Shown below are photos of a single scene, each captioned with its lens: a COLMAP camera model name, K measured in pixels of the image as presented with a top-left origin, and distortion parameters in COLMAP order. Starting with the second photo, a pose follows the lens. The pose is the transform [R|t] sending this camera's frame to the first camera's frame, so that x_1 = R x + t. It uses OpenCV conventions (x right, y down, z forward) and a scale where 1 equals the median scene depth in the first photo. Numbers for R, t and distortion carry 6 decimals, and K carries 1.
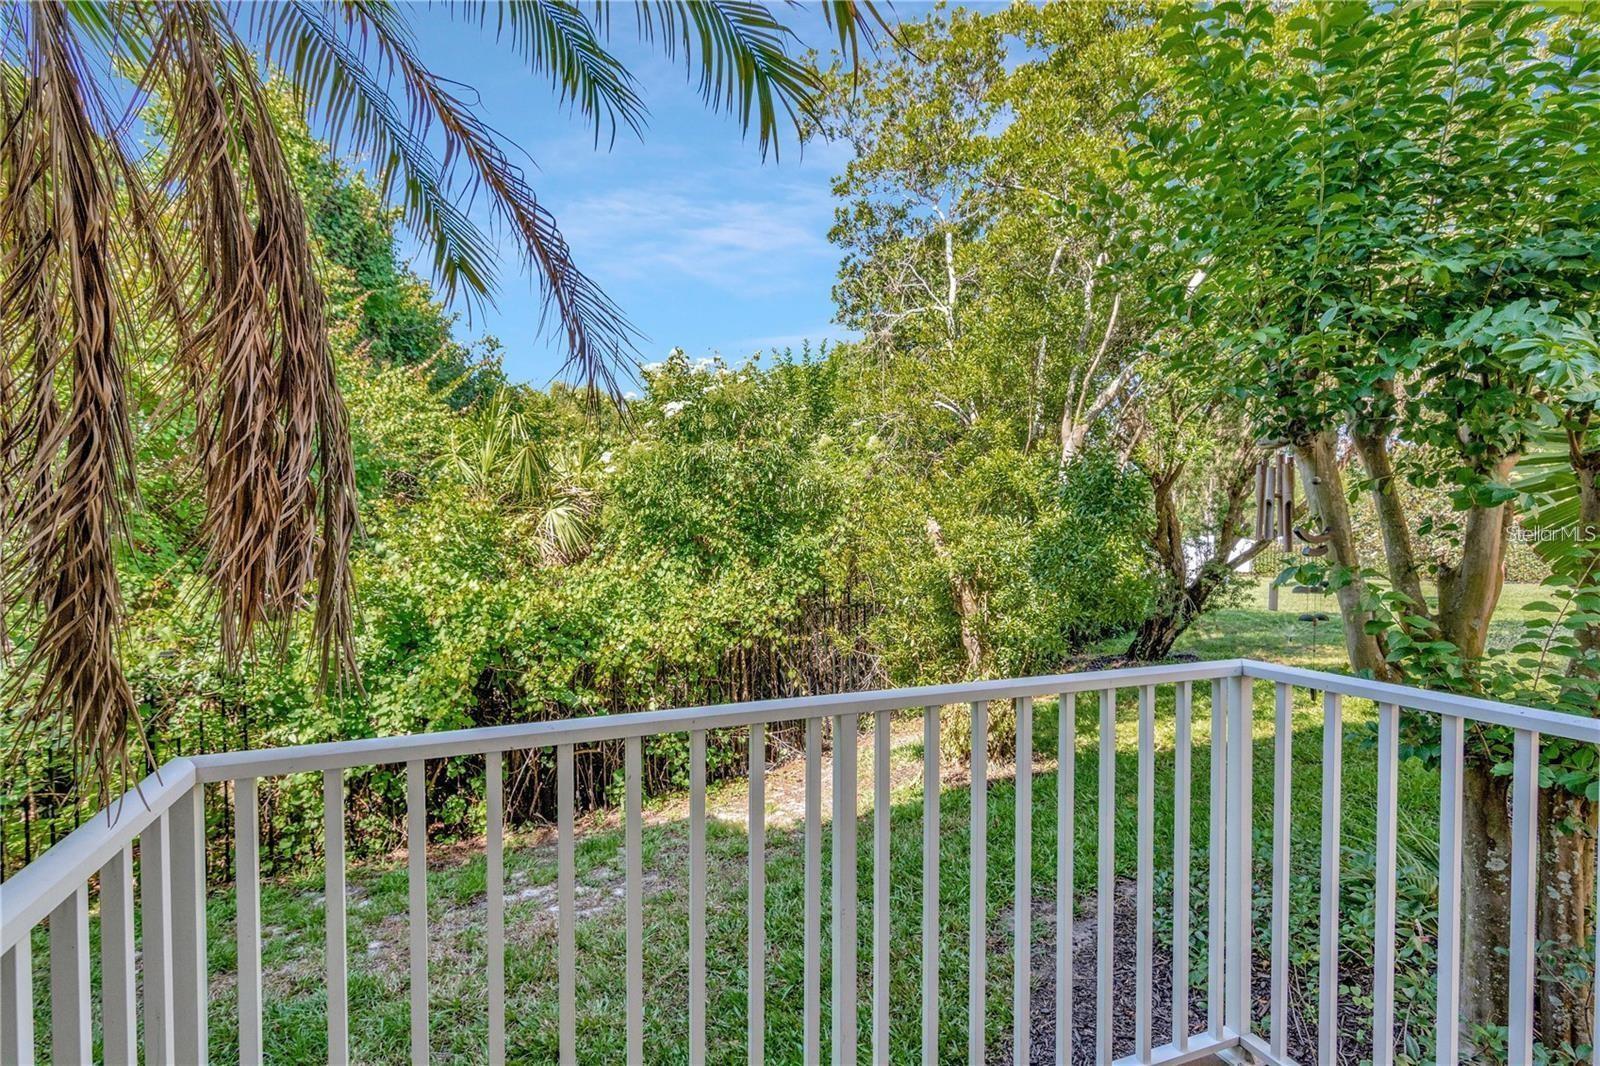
lens RADIAL K [[788.2, 0, 802.7], [0, 788.2, 520.0], [0, 0, 1]] dist [0.002365, 0.000611]
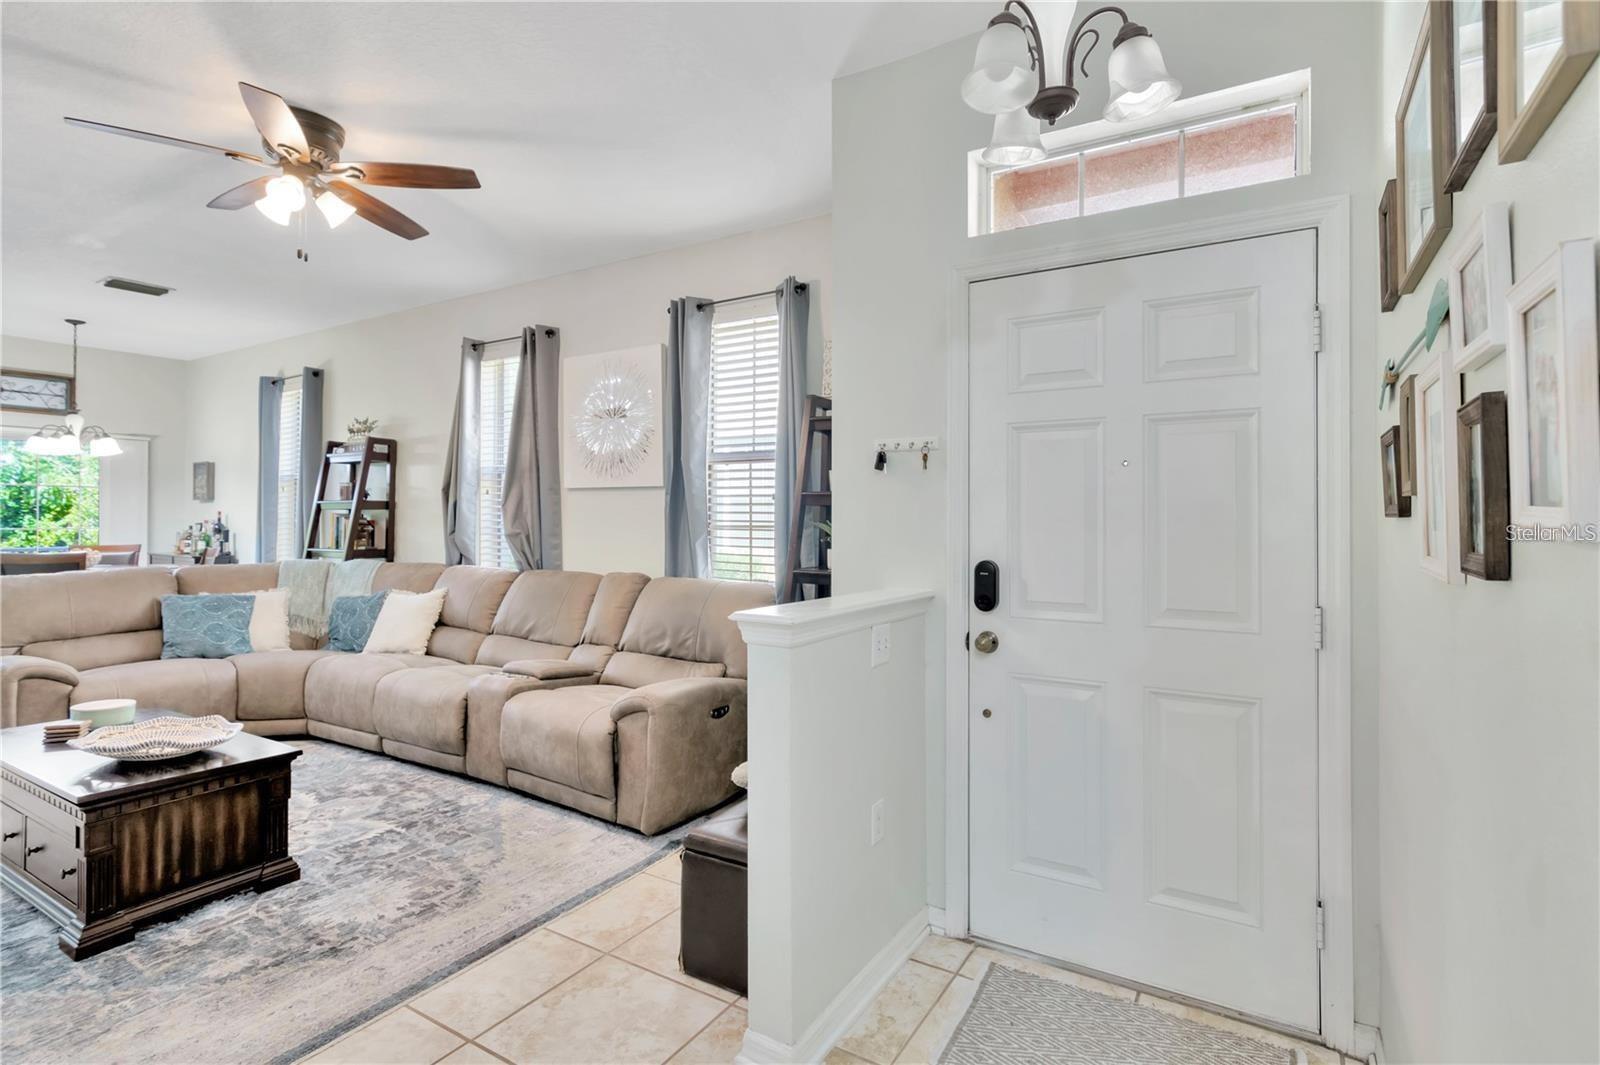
lens RADIAL K [[788.8, 0, 804.1], [0, 788.8, 512.3], [0, 0, 1]] dist [-0.000170, 0.001769]
pose [[0.799195, 0.004802, 0.601052, 0.274577], [-0.001854, 0.999983, -0.005525, 0.009086], [-0.601069, 0.003301, 0.799191, -1.201614]]
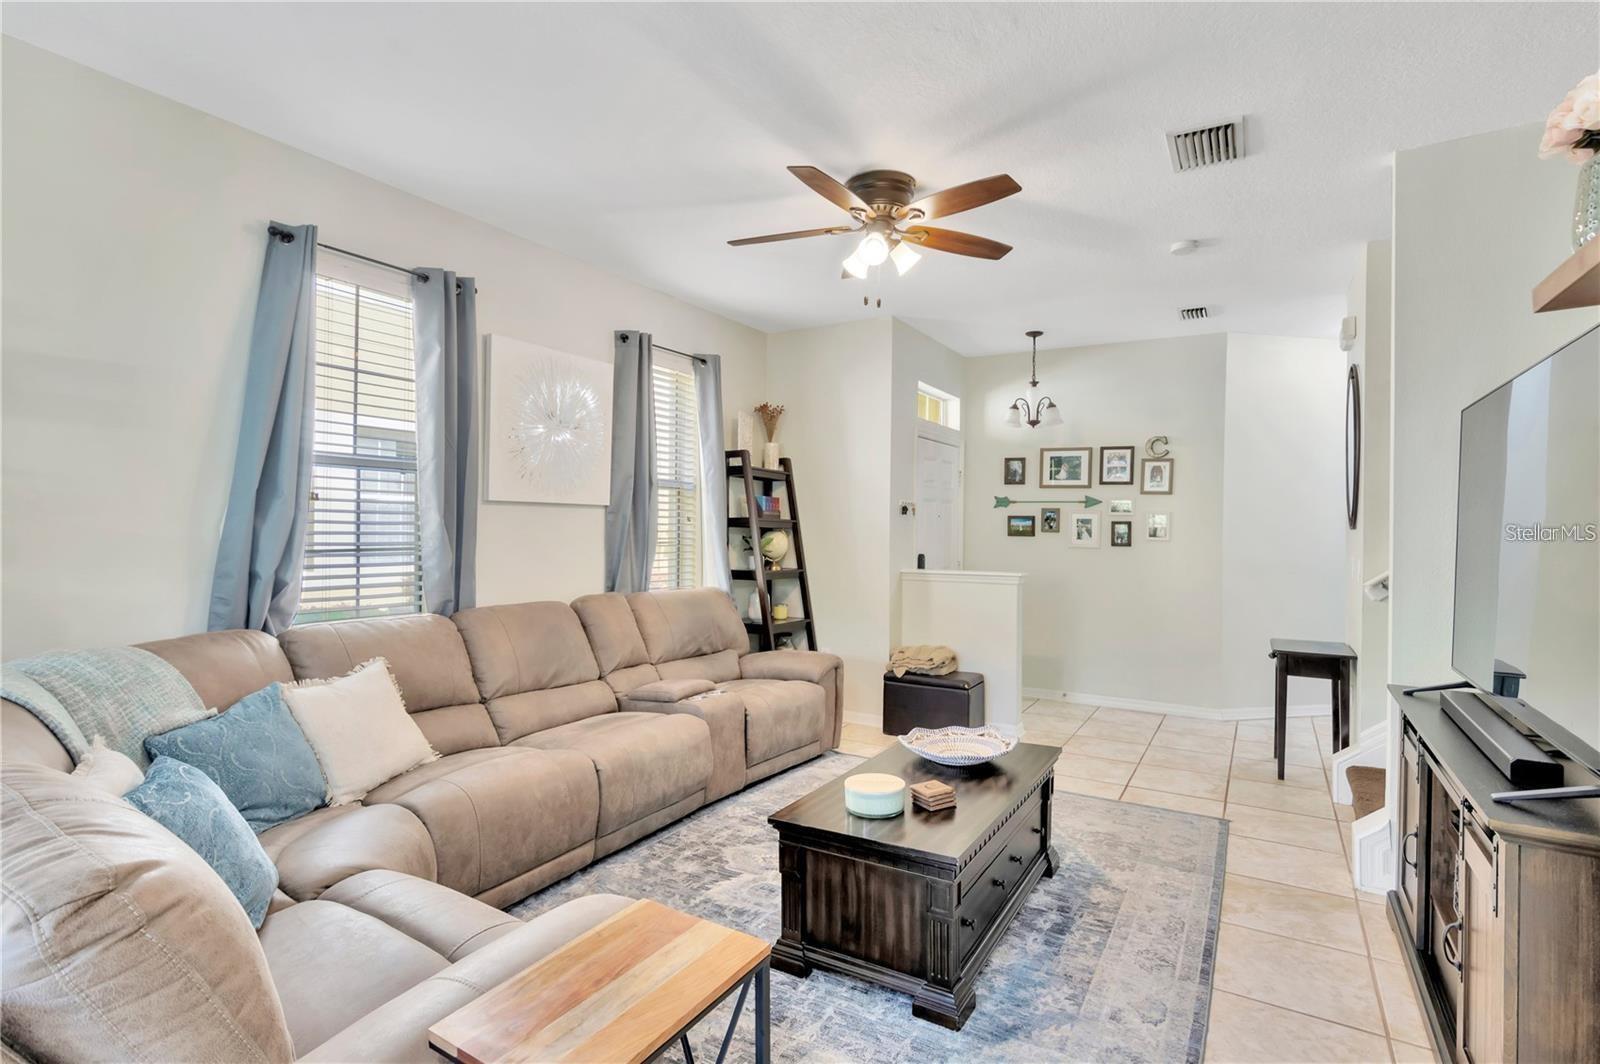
lens RADIAL K [[788.2, 0, 802.7], [0, 788.2, 519.0], [0, 0, 1]] dist [0.002365, 0.000611]
pose [[-0.613000, 0.000825, 0.790083, -0.018103], [-0.008581, 0.999934, -0.007702, 0.000719], [-0.790036, -0.011501, -0.612952, -0.409225]]
